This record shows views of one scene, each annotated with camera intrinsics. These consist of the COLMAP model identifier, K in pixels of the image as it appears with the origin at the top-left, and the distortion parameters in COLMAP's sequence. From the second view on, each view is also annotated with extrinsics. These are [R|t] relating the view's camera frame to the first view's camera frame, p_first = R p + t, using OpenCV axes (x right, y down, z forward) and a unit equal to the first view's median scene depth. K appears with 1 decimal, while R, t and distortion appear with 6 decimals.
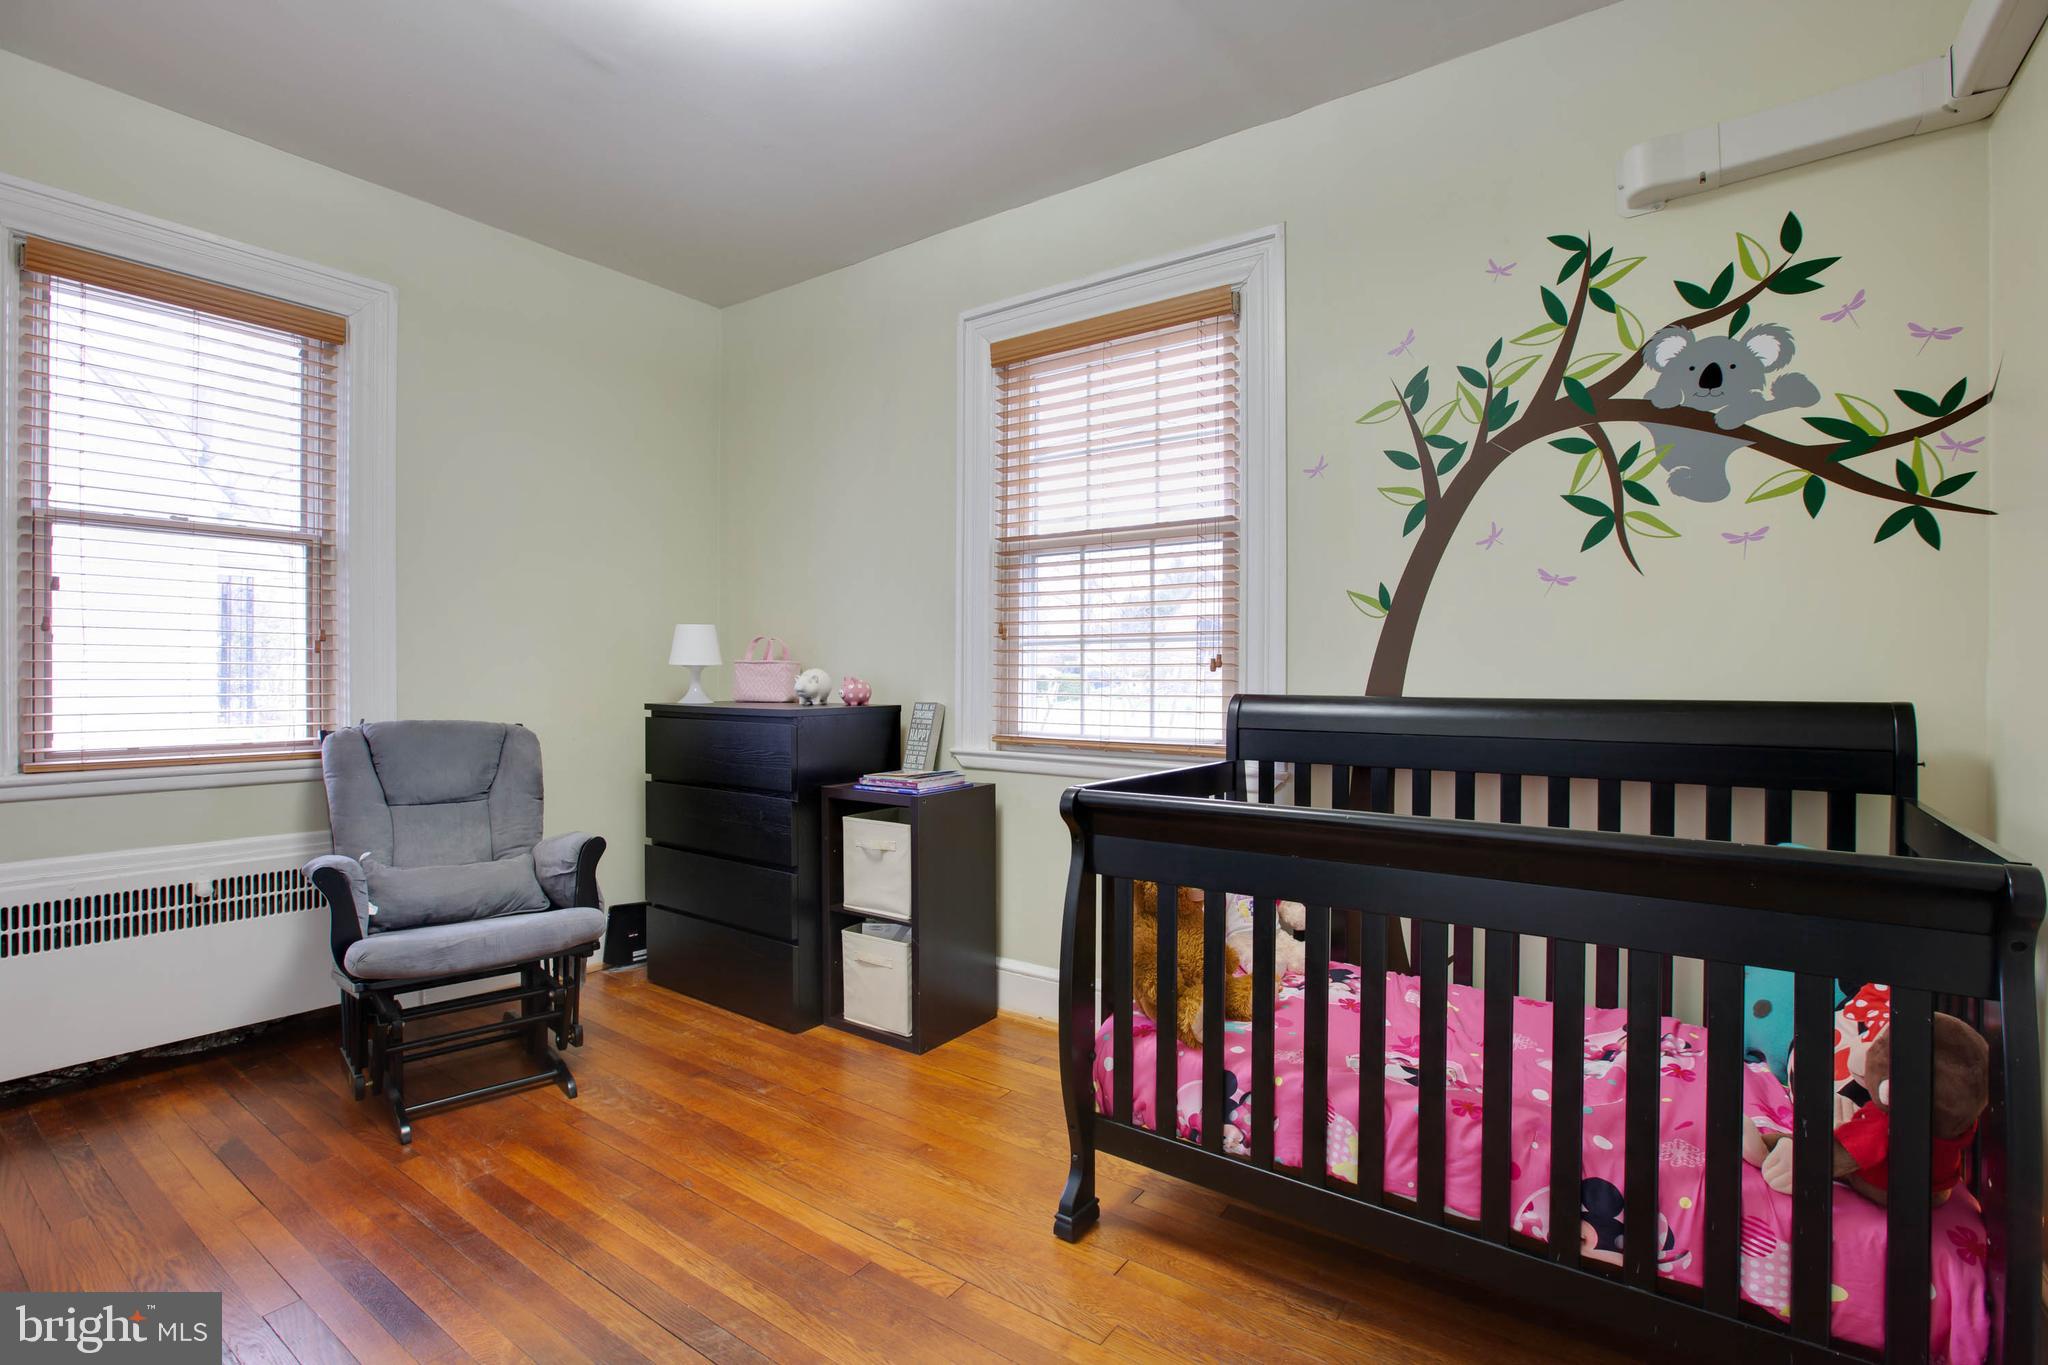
lens RADIAL K [[948.8, 0, 1006.6], [0, 948.8, 673.9], [0, 0, 1]] dist [-0.053095, 0.025546]
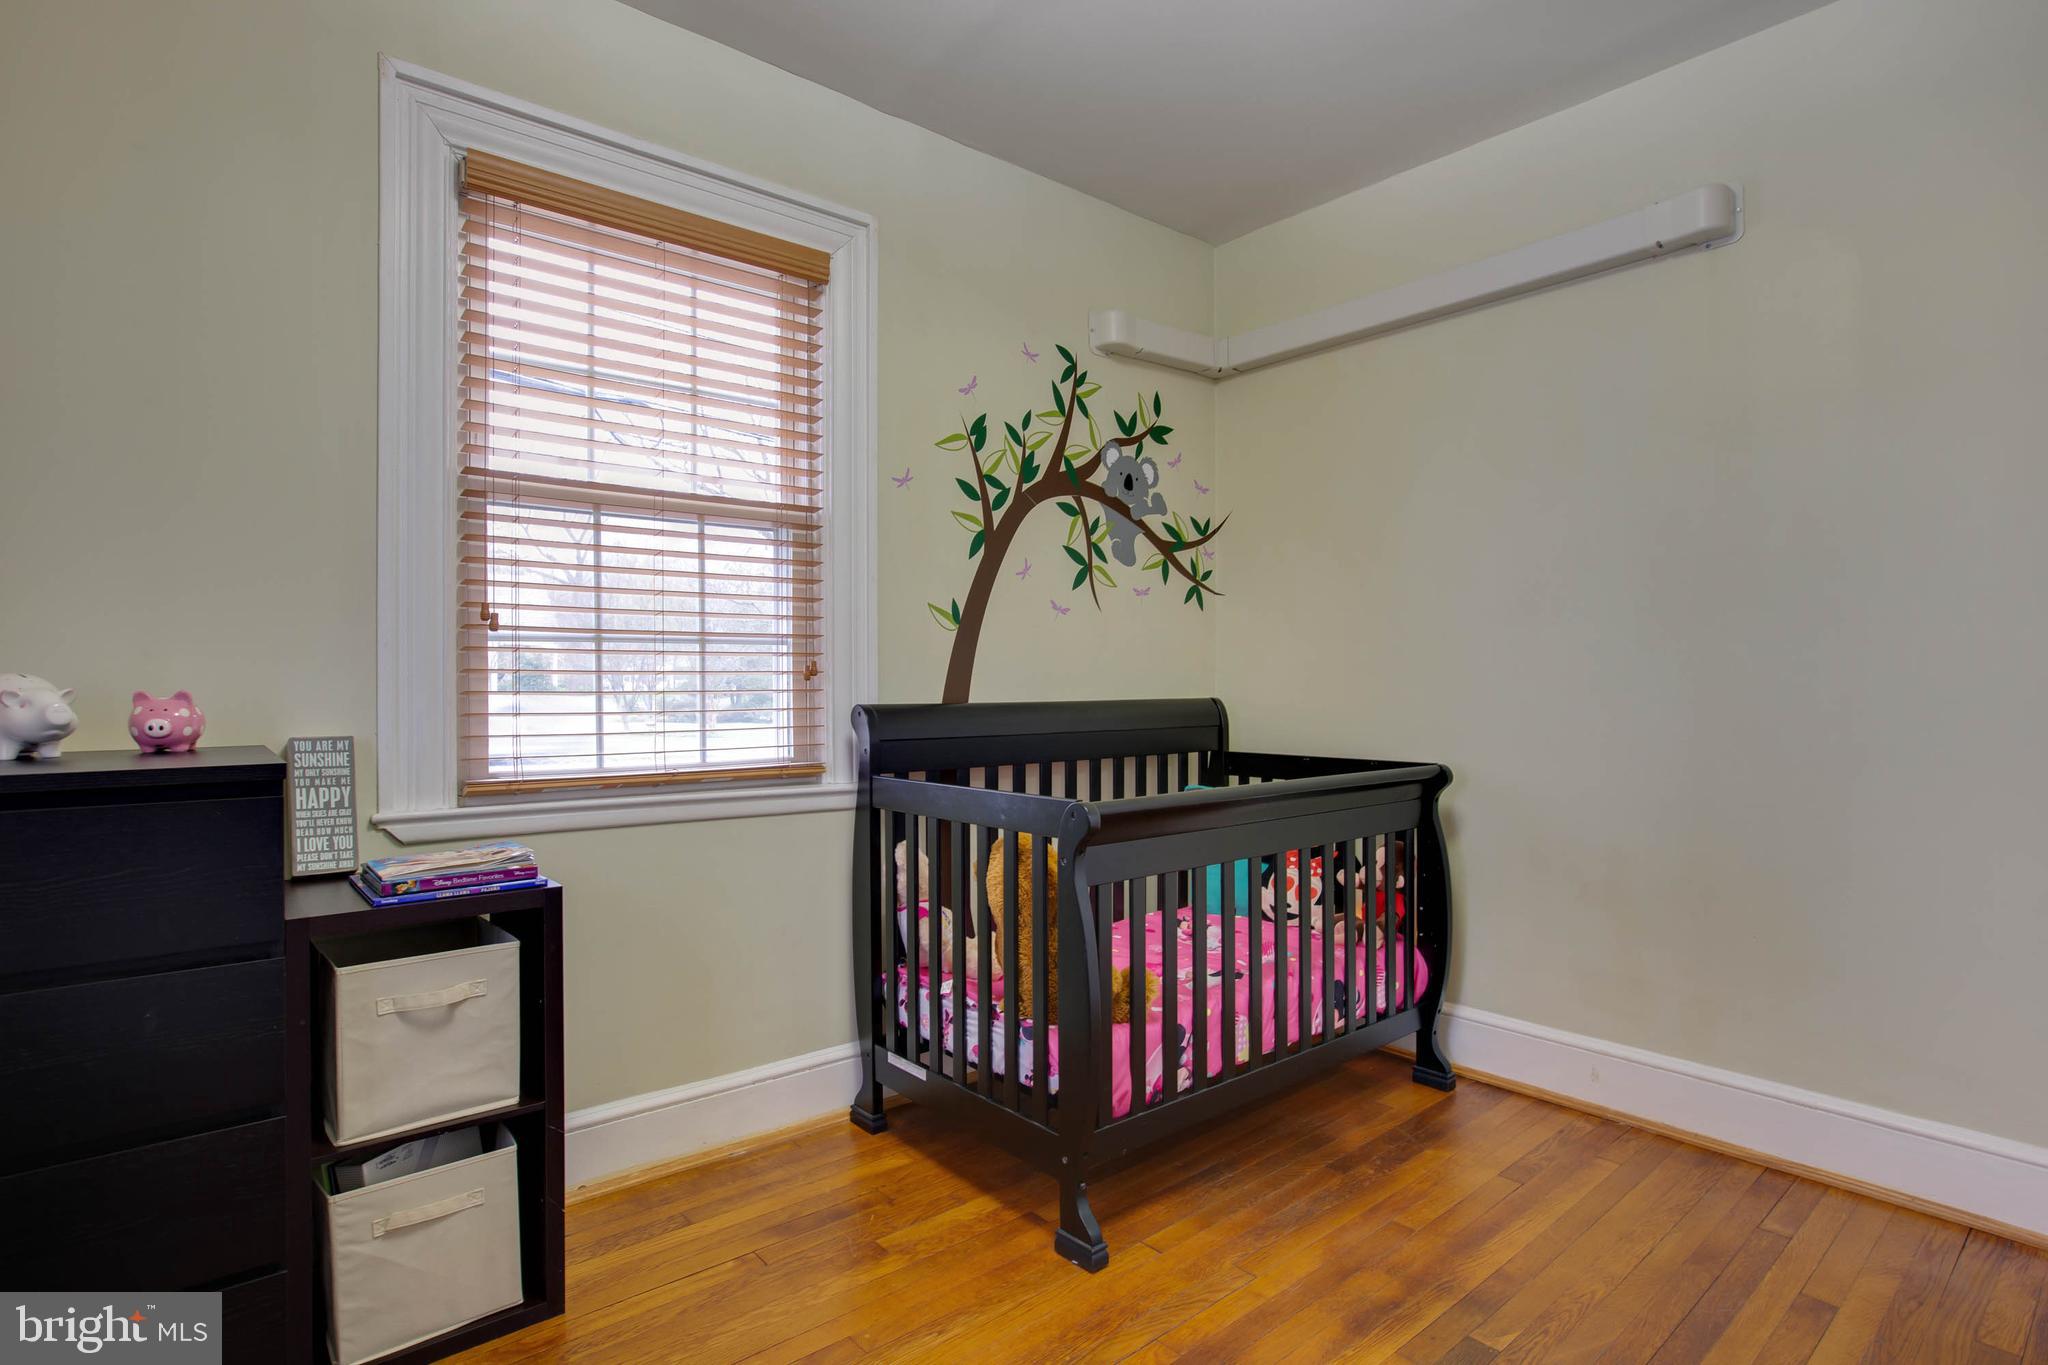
lens RADIAL K [[1039.9, 0, 1031.2], [0, 1039.9, 687.8], [0, 0, 1]] dist [-0.040641, 0.000473]
pose [[0.231855, -0.007035, 0.972725, -0.840279], [0.005259, 0.999968, 0.005979, -0.000050], [-0.972736, 0.003729, 0.231885, 0.707070]]
